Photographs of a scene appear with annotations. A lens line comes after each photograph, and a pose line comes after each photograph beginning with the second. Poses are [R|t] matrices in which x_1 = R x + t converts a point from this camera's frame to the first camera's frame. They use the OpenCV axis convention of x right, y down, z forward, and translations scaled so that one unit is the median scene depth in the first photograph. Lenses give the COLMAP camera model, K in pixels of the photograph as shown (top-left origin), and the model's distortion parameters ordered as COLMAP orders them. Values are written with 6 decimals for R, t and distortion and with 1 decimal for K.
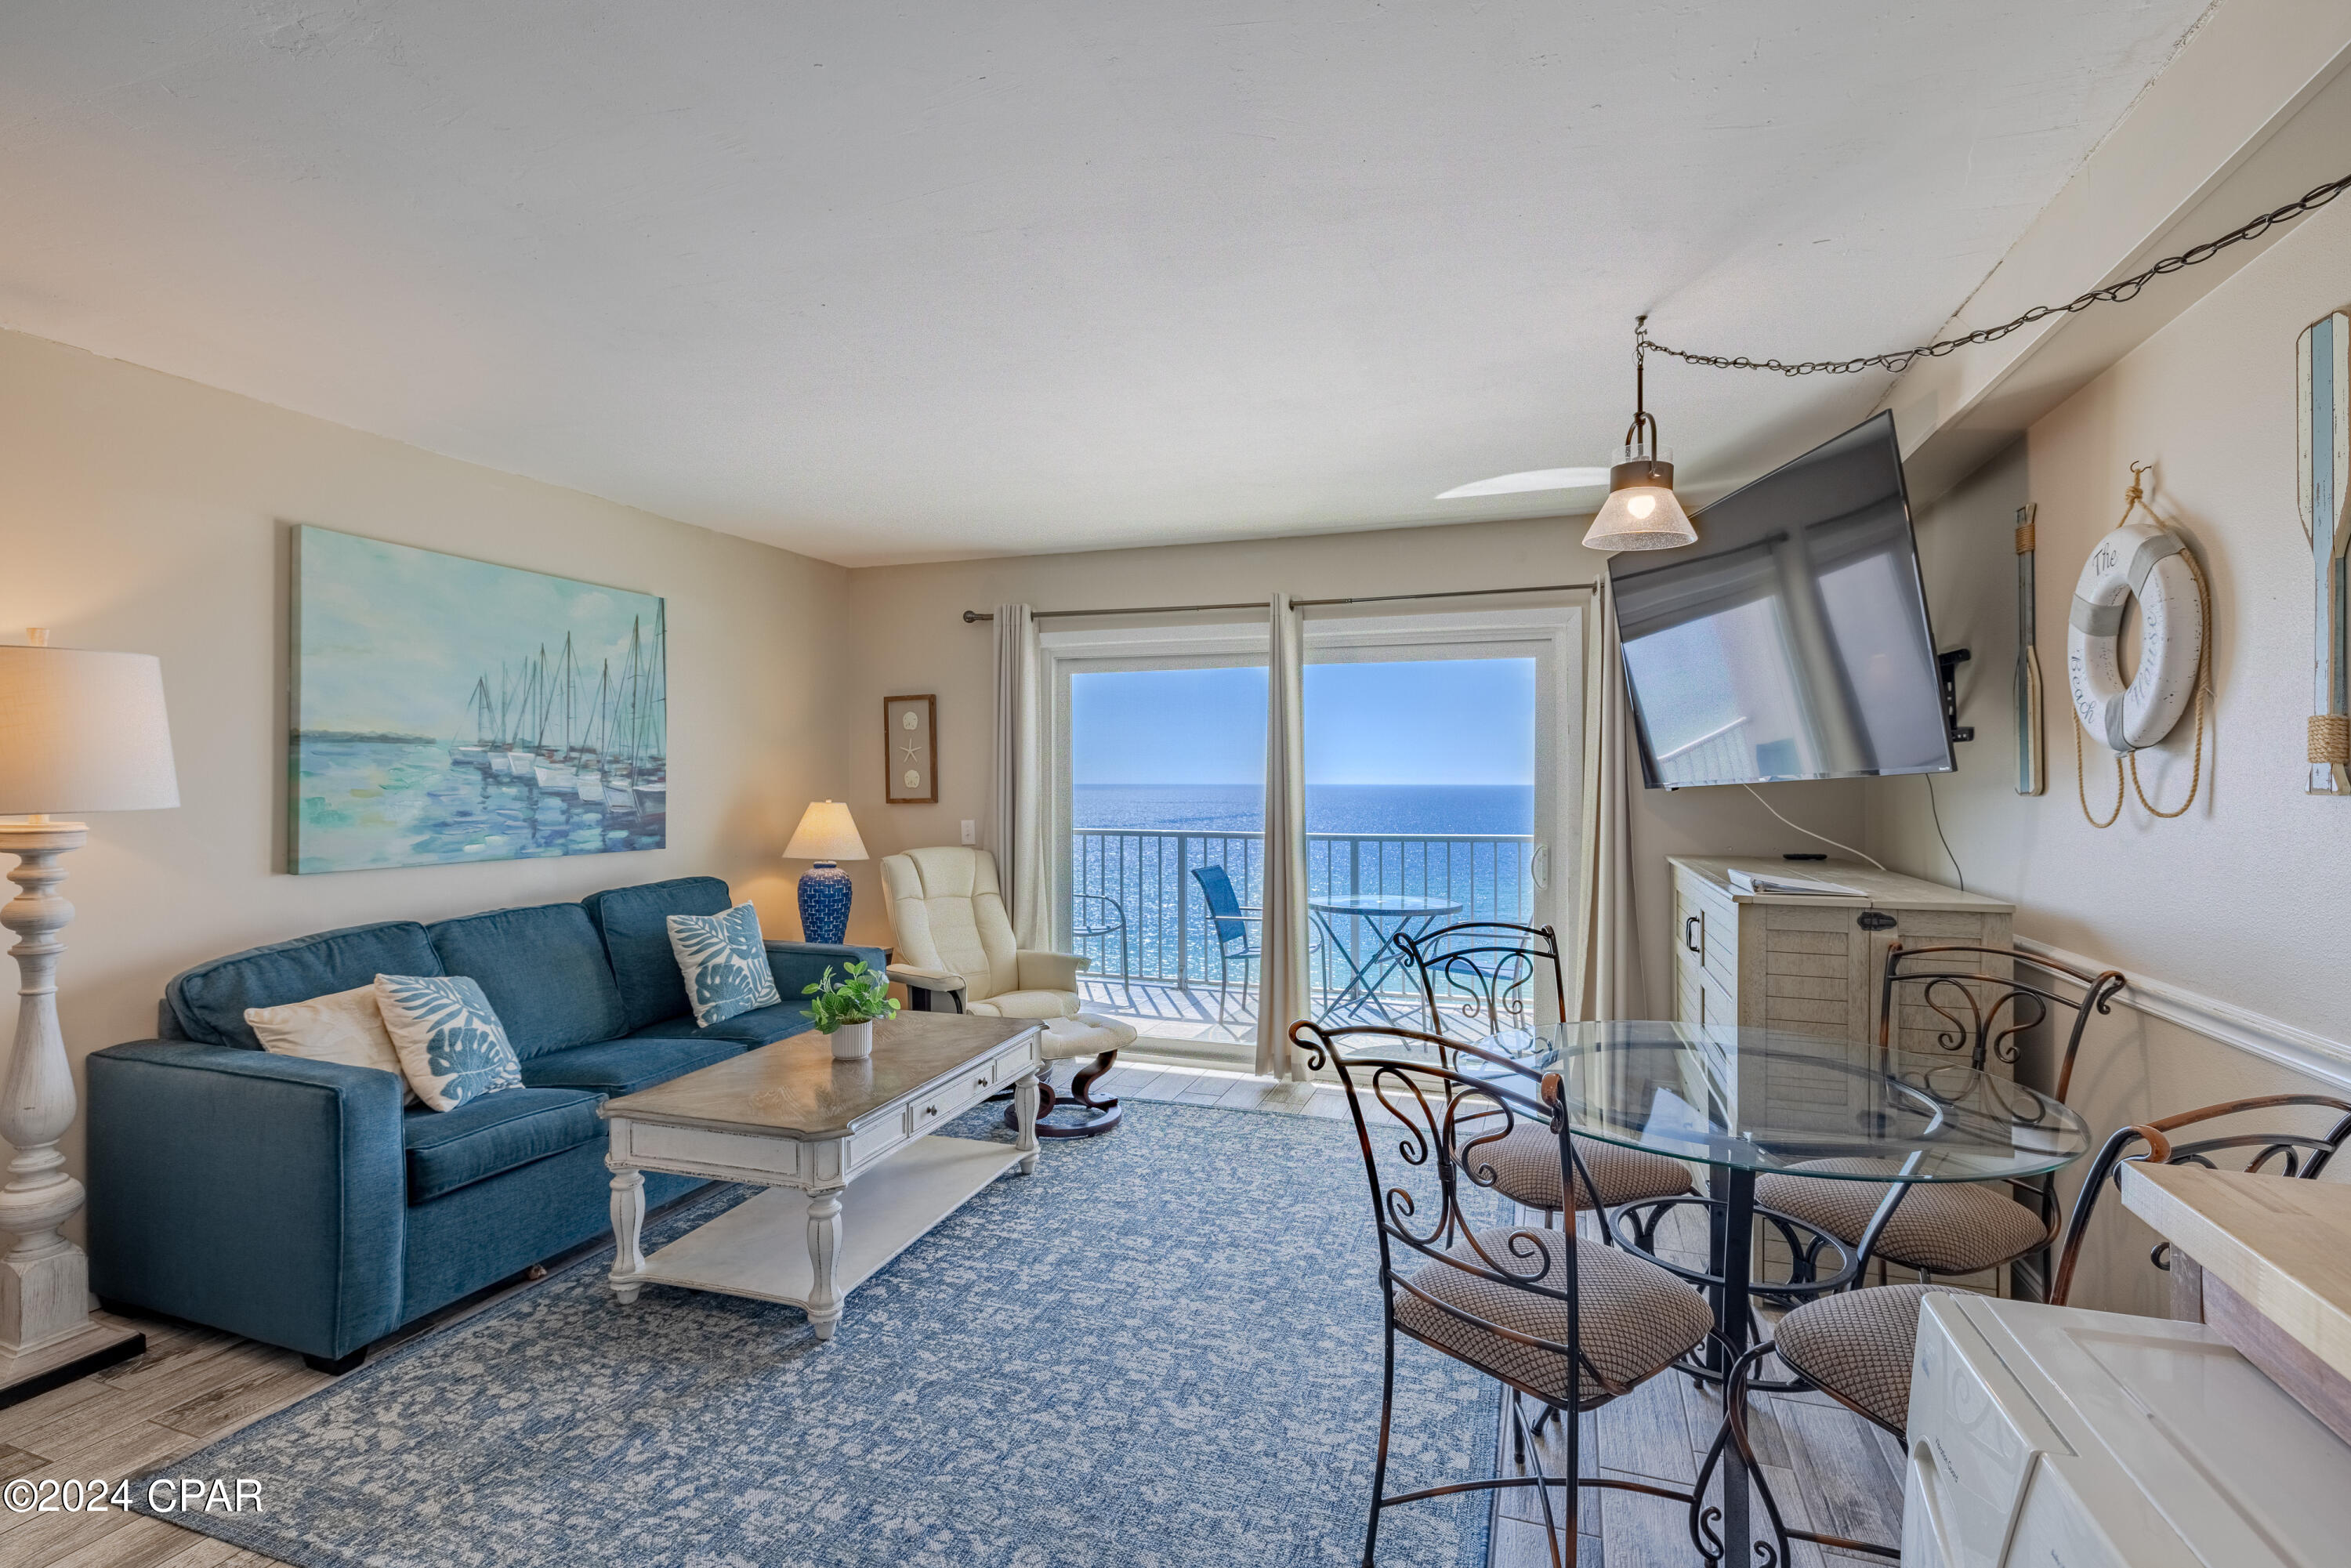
lens RADIAL K [[1091.4, 0, 1167.7], [0, 1091.4, 771.1], [0, 0, 1]] dist [-0.012688, 0.001034]
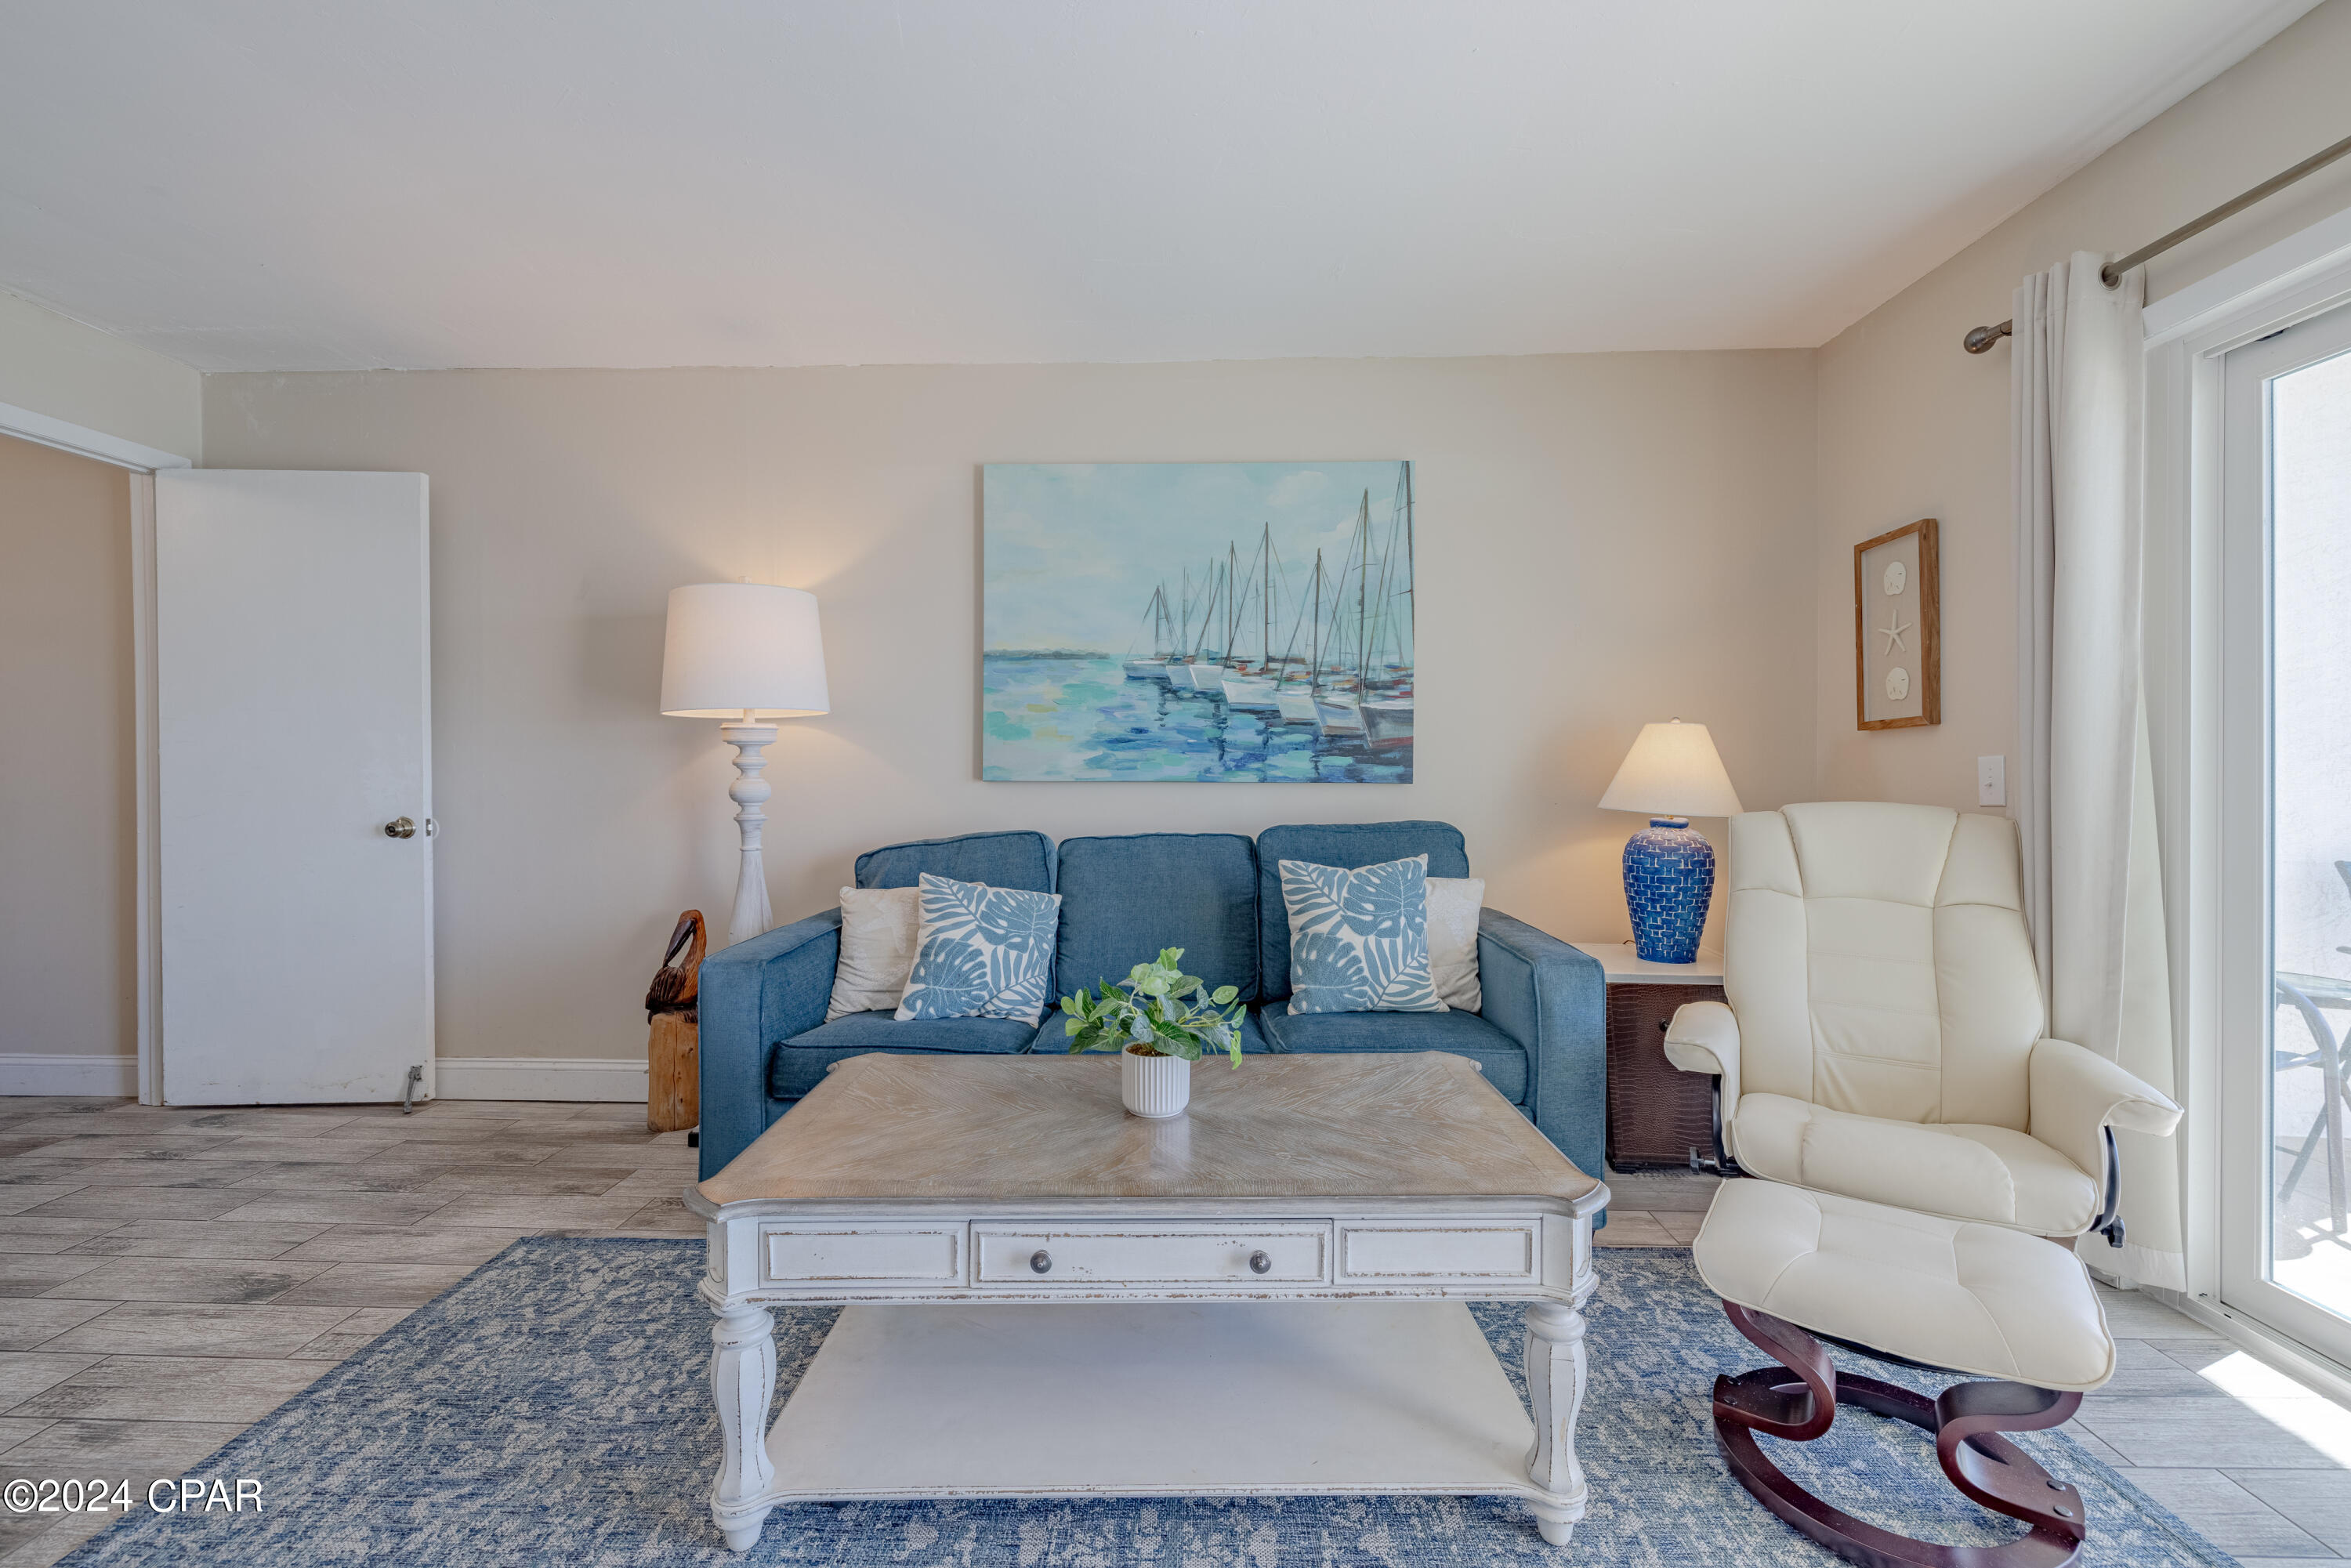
lens RADIAL K [[983.9, 0, 1184.7], [0, 983.9, 780.2], [0, 0, 1]] dist [0.001069, -0.000744]
pose [[0.312648, 0.012478, -0.949787, 0.177805], [0.005824, 0.999870, 0.015053, 0.065494], [0.949851, -0.010238, 0.312534, 0.714585]]
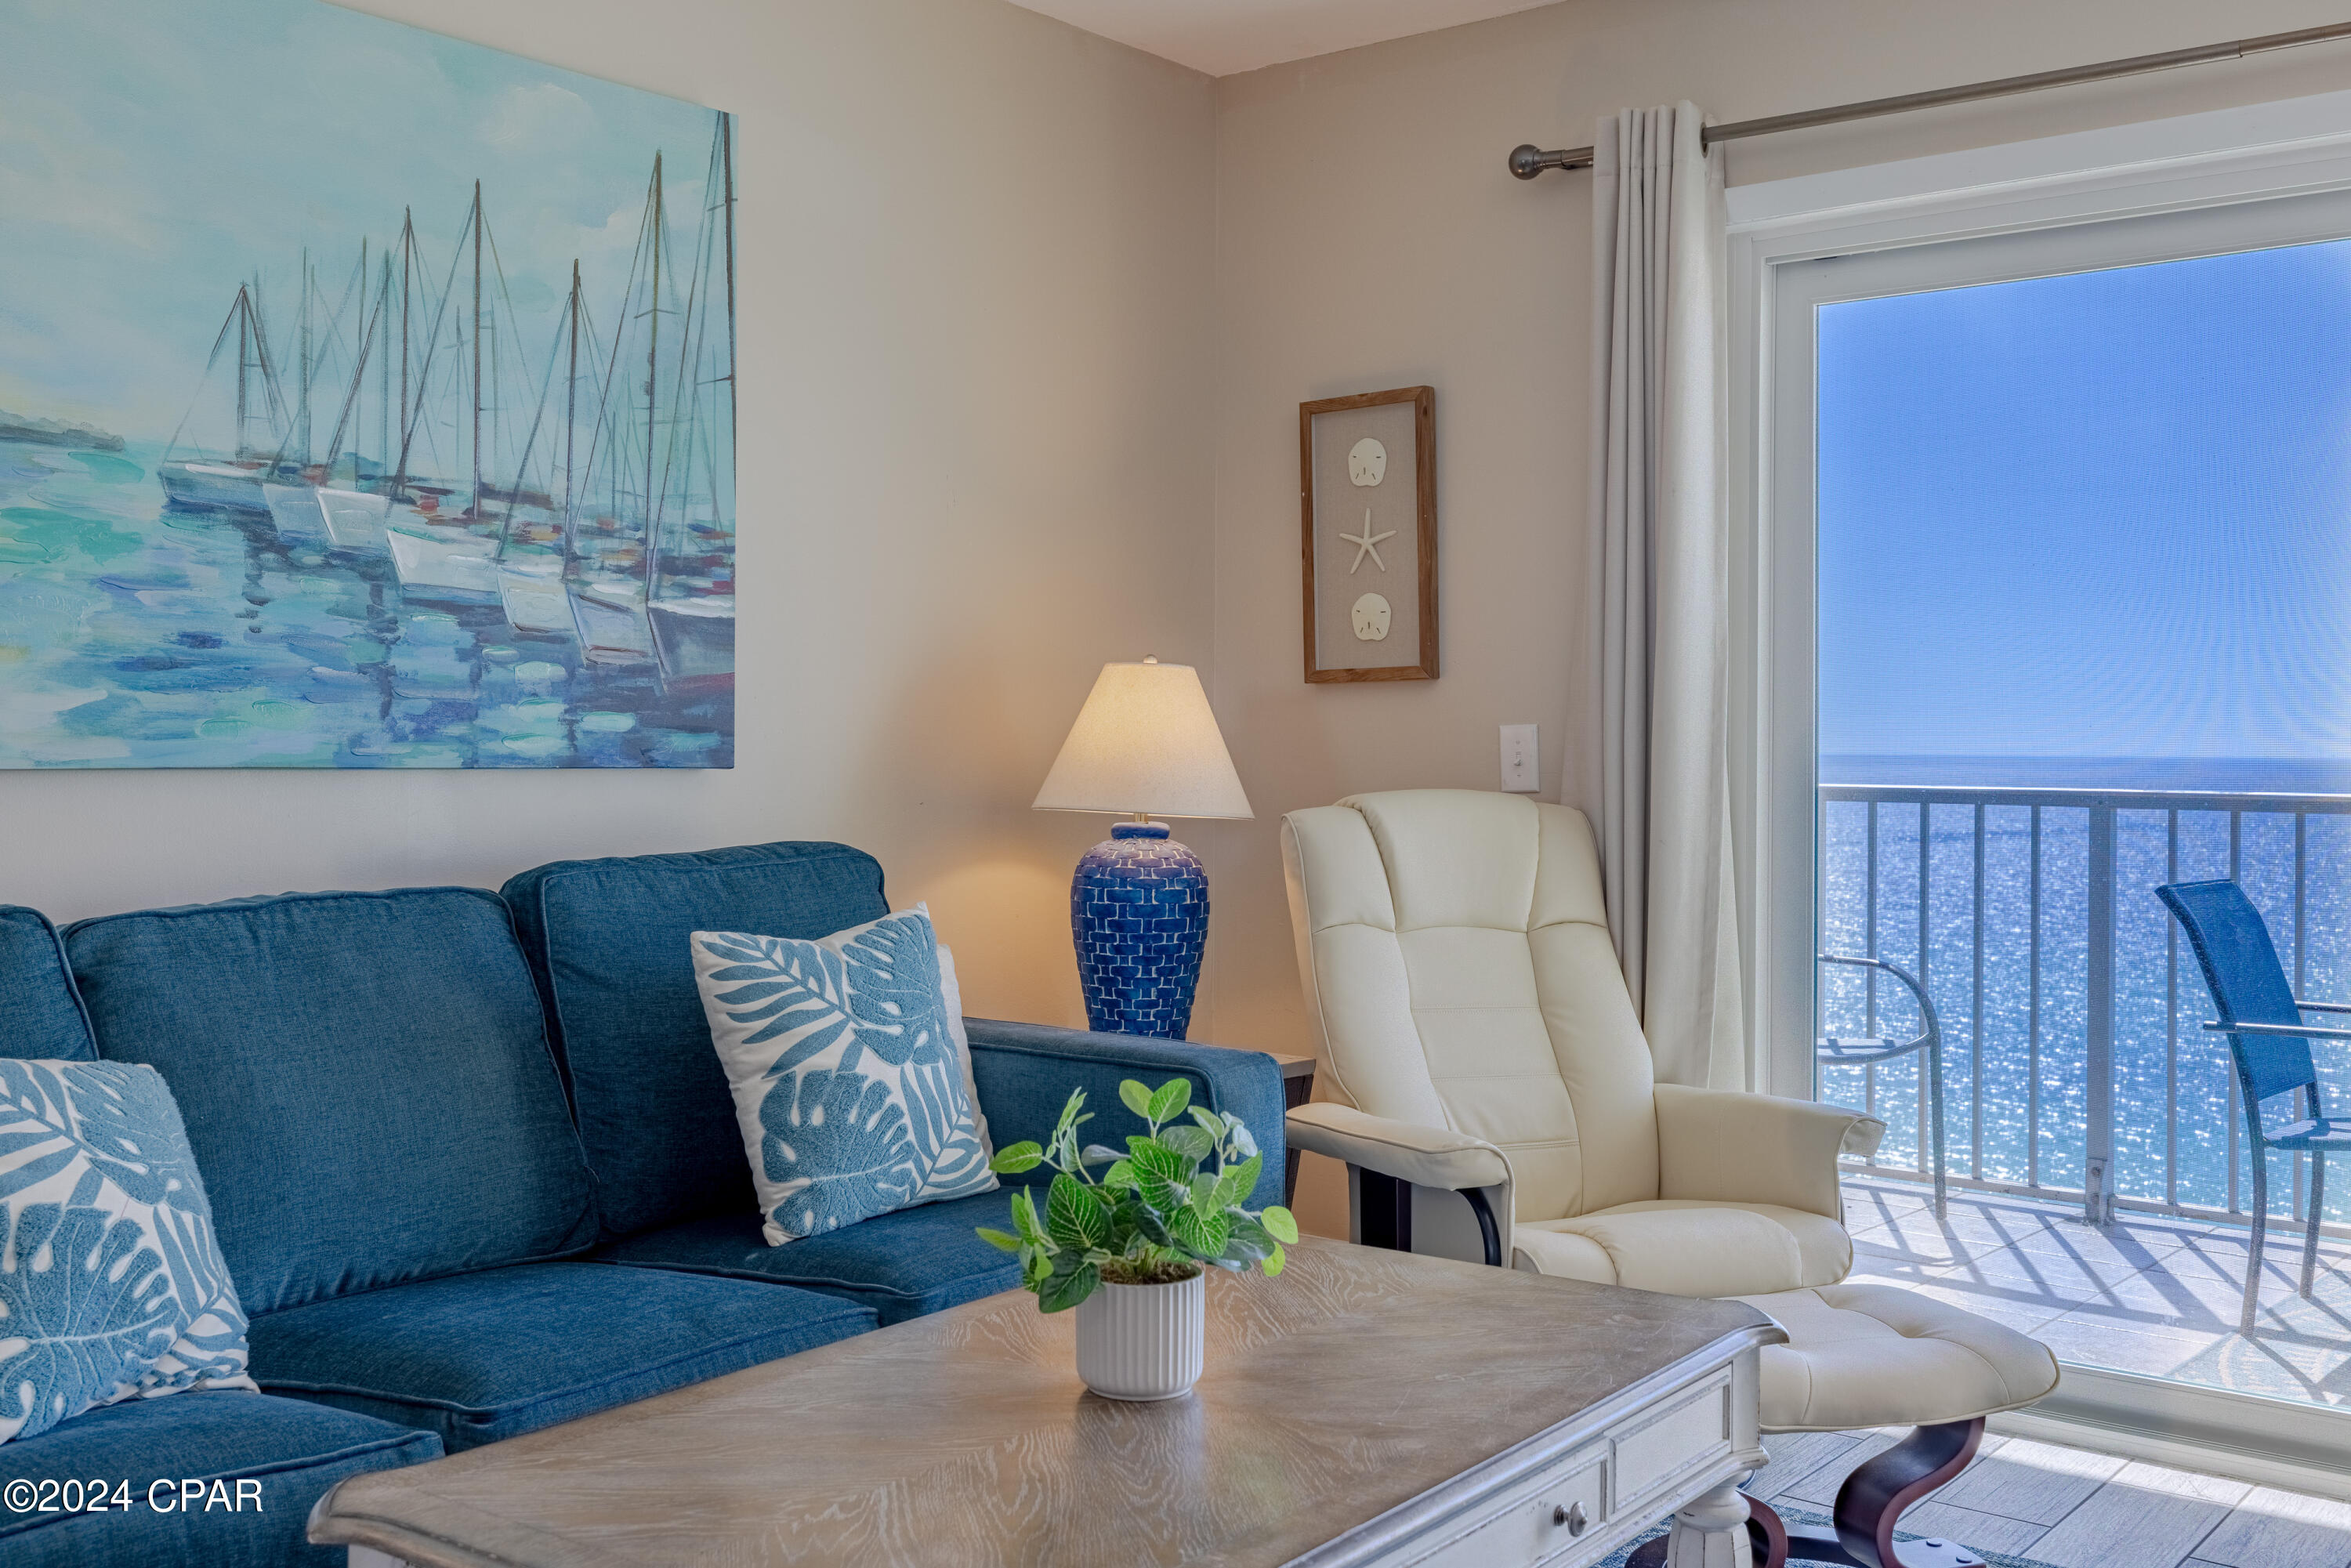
lens RADIAL K [[2264.7, 0, 1154.5], [0, 2264.7, 764.1], [0, 0, 1]] dist [-0.000930, 0.000000]
pose [[0.943073, 0.008772, -0.332471, -0.063534], [-0.003143, 0.999843, 0.017466, 0.063181], [0.332572, -0.015427, 0.942952, 0.337998]]
